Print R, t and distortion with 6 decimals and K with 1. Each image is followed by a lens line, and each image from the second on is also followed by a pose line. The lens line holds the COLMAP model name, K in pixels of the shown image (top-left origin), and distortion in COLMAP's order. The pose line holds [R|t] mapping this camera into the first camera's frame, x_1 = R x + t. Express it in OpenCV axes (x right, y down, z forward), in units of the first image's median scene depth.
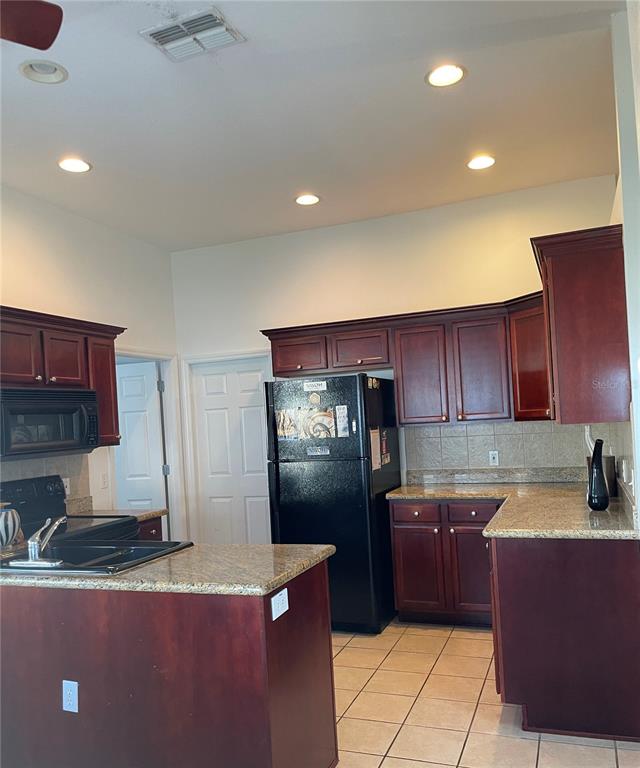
lens RADIAL K [[656.5, 0, 335.6], [0, 656.5, 414.8], [0, 0, 1]] dist [0.061461, -0.002843]
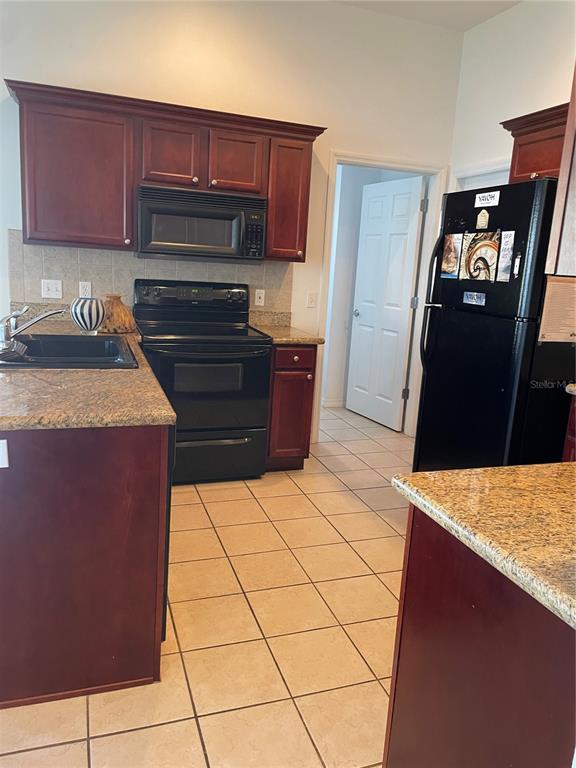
lens RADIAL K [[588.8, 0, 289.6], [0, 588.8, 383.6], [0, 0, 1]] dist [0.052980, -0.055113]
pose [[0.626862, 0.251420, -0.737450, 0.328752], [-0.090594, 0.963604, 0.251514, 0.002619], [0.773846, -0.090856, 0.626824, 0.451105]]
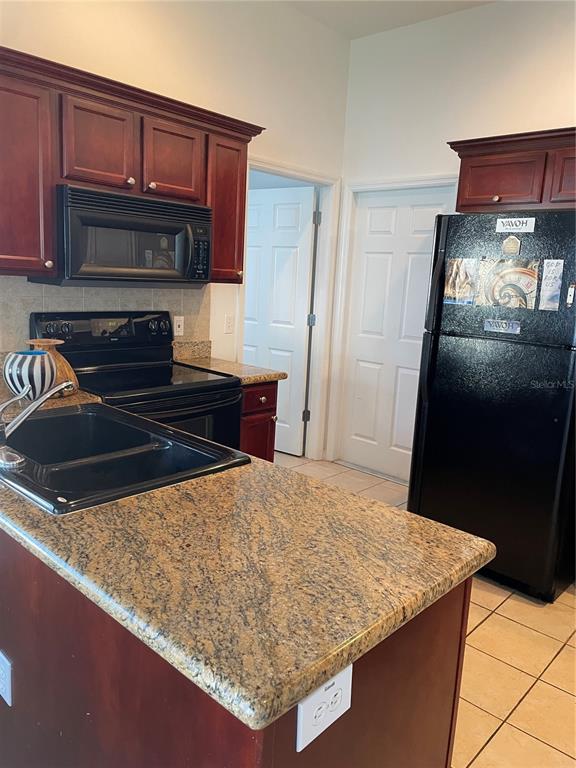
lens RADIAL K [[588.8, 0, 285.3], [0, 588.8, 377.5], [0, 0, 1]] dist [0.052980, -0.055113]
pose [[0.918072, 0.170643, -0.357806, -0.004609], [-0.102194, 0.973979, 0.202291, 0.006688], [0.383015, -0.149152, 0.911621, 0.361390]]
